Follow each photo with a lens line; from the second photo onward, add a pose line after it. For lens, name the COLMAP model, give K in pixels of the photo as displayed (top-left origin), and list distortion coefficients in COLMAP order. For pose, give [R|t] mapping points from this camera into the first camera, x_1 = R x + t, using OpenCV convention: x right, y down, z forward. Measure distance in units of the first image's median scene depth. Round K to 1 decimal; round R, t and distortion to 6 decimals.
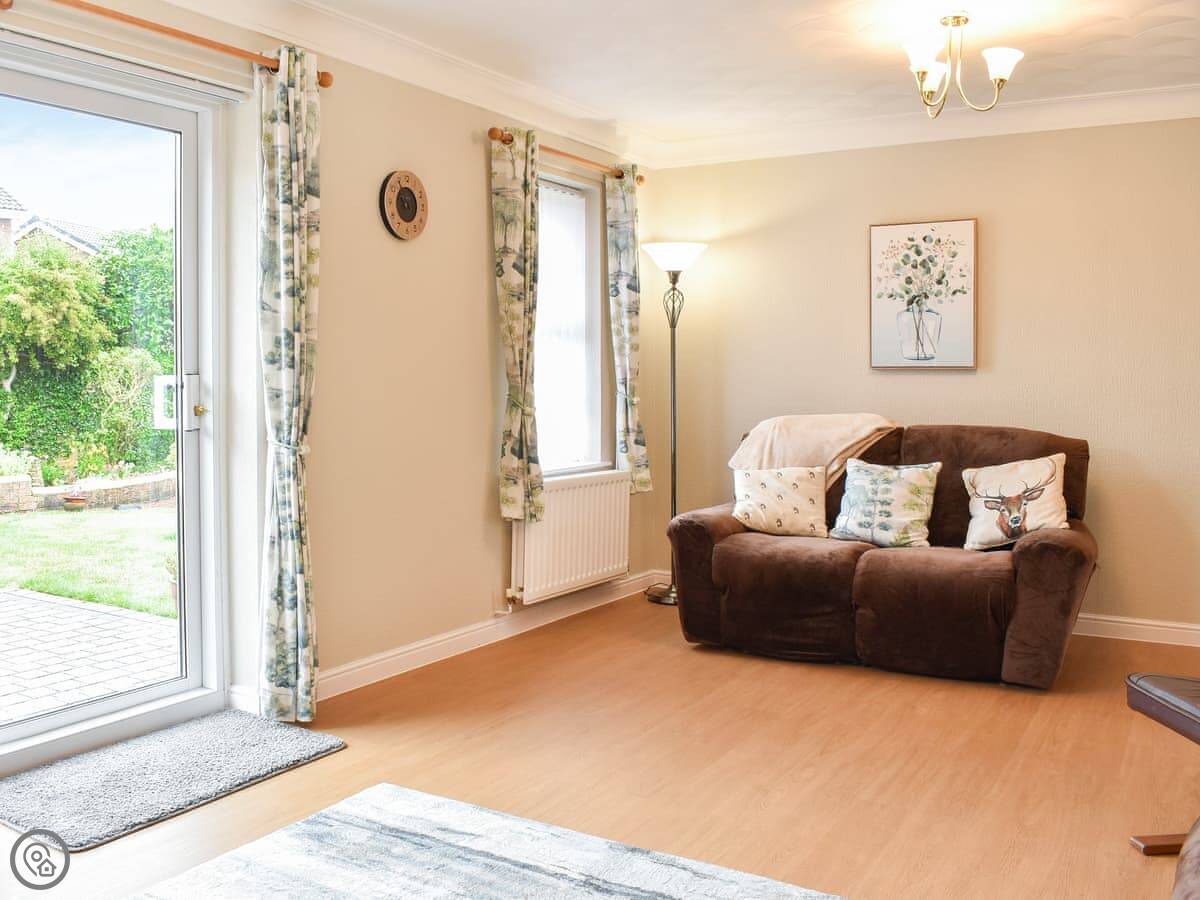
lens RADIAL K [[1135.6, 0, 600.6], [0, 1135.6, 431.2], [0, 0, 1]] dist [-0.038248, -0.000506]
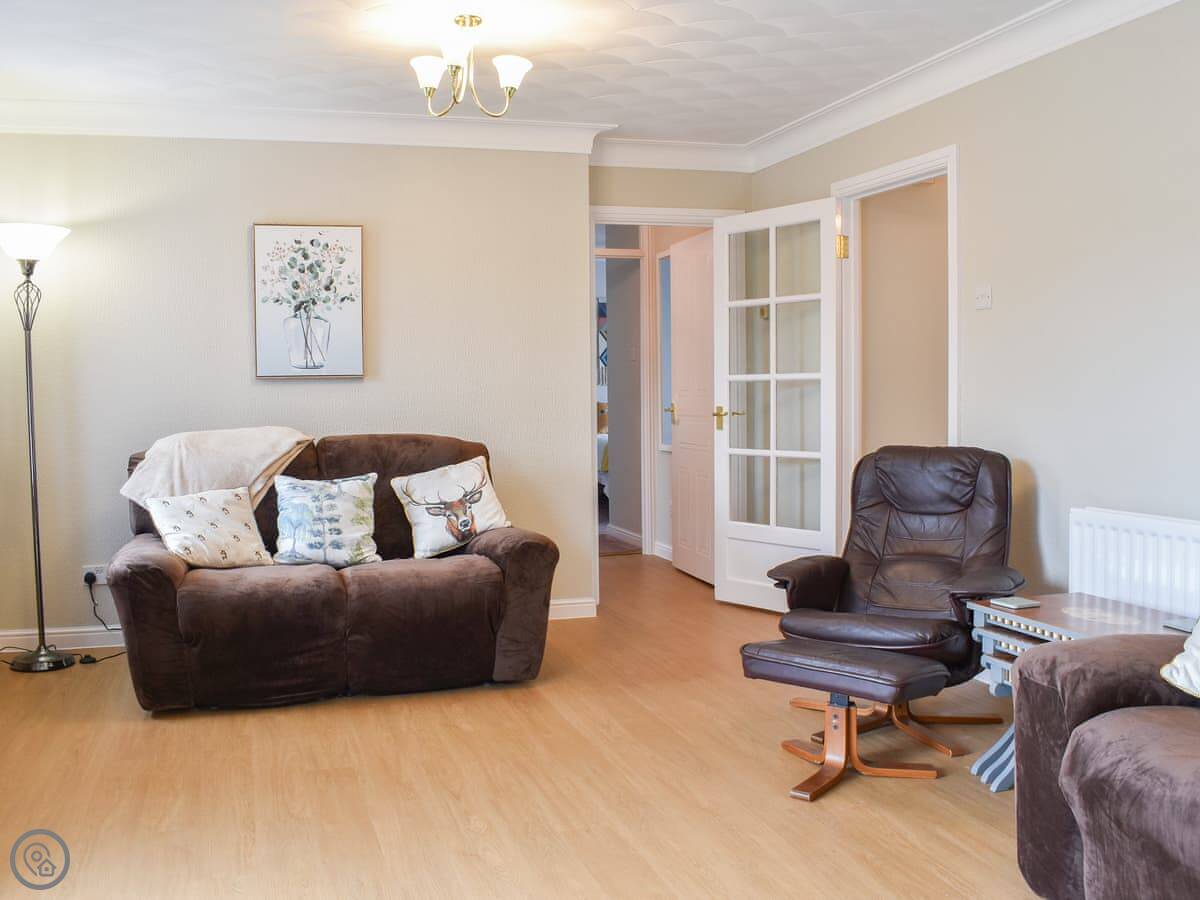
lens RADIAL K [[1079.2, 0, 600.0], [0, 1079.2, 450.0], [0, 0, 1]] dist [-0.058722, -0.000794]
pose [[0.701003, -0.054462, 0.711075, -0.220578], [0.048166, 0.998419, 0.028987, -0.009654], [-0.711530, 0.013930, 0.702518, 0.209474]]
